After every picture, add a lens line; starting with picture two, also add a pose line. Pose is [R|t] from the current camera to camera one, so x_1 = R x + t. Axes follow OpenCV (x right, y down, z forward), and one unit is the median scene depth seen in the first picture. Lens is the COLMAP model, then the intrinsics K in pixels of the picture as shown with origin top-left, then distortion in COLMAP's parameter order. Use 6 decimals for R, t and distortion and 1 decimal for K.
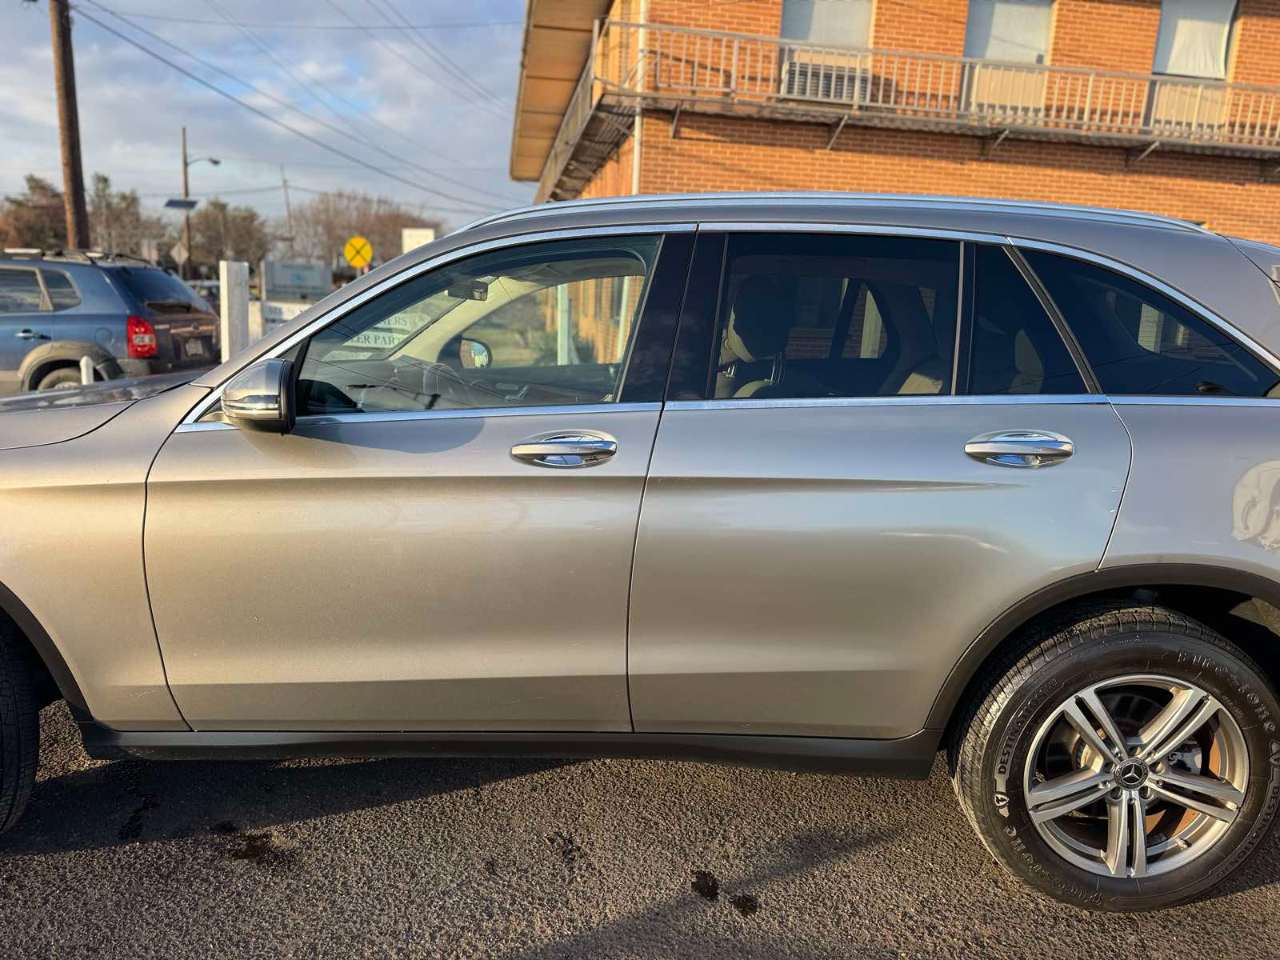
lens RADIAL K [[950.6, 0, 629.5], [0, 950.6, 479.6], [0, 0, 1]] dist [0.004725, -0.009348]
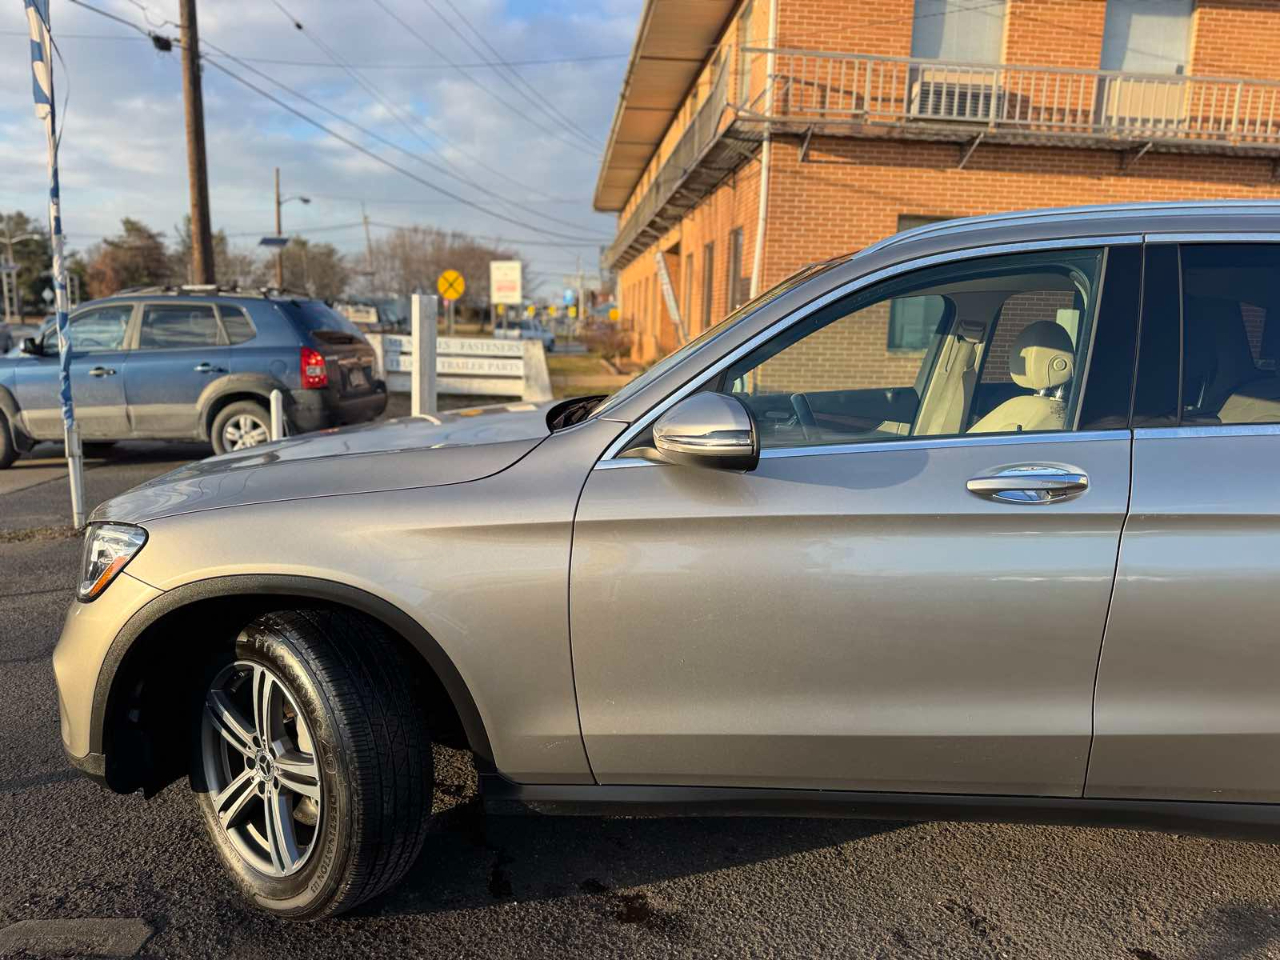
lens RADIAL K [[939.4, 0, 607.2], [0, 939.4, 476.4], [0, 0, 1]] dist [0.000086, -0.004809]
pose [[0.997473, -0.006903, -0.070716, -0.089001], [0.004898, 0.999582, -0.028487, -0.003271], [0.070883, 0.028069, 0.997090, 0.016393]]
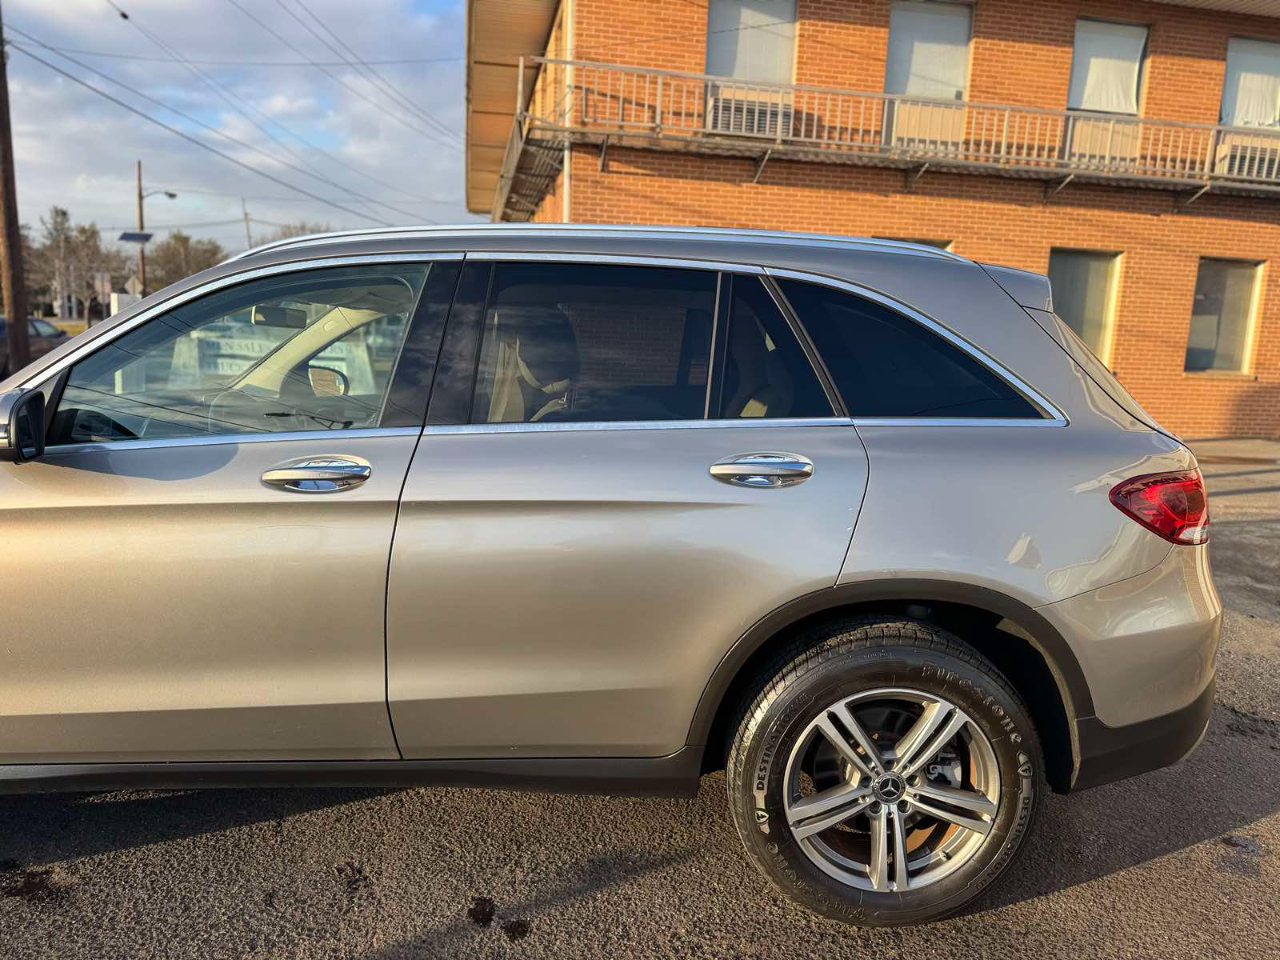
lens RADIAL K [[948.4, 0, 645.4], [0, 948.4, 474.0], [0, 0, 1]] dist [0.033799, -0.052809]
pose [[0.999325, -0.011399, 0.034935, 0.052981], [0.012696, 0.999230, -0.037117, 0.001990], [-0.034485, 0.037536, 0.998700, -0.004637]]
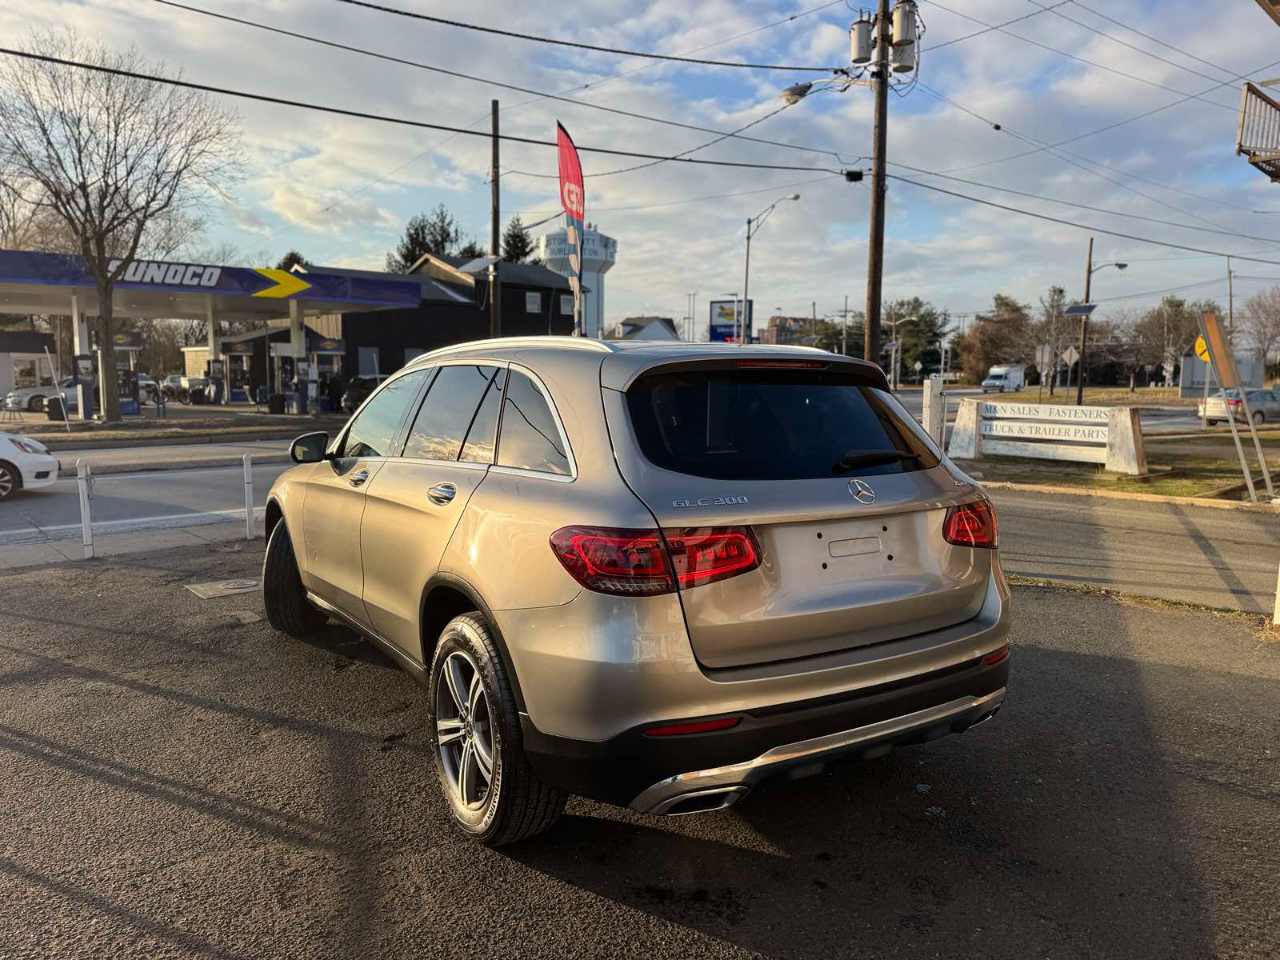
lens RADIAL K [[948.4, 0, 645.4], [0, 948.4, 474.0], [0, 0, 1]] dist [0.033799, -0.052809]
pose [[0.541199, 0.048494, -0.839495, 0.413780], [-0.137494, 0.990003, -0.031451, -0.012760], [0.829578, 0.132447, 0.542456, 0.089810]]
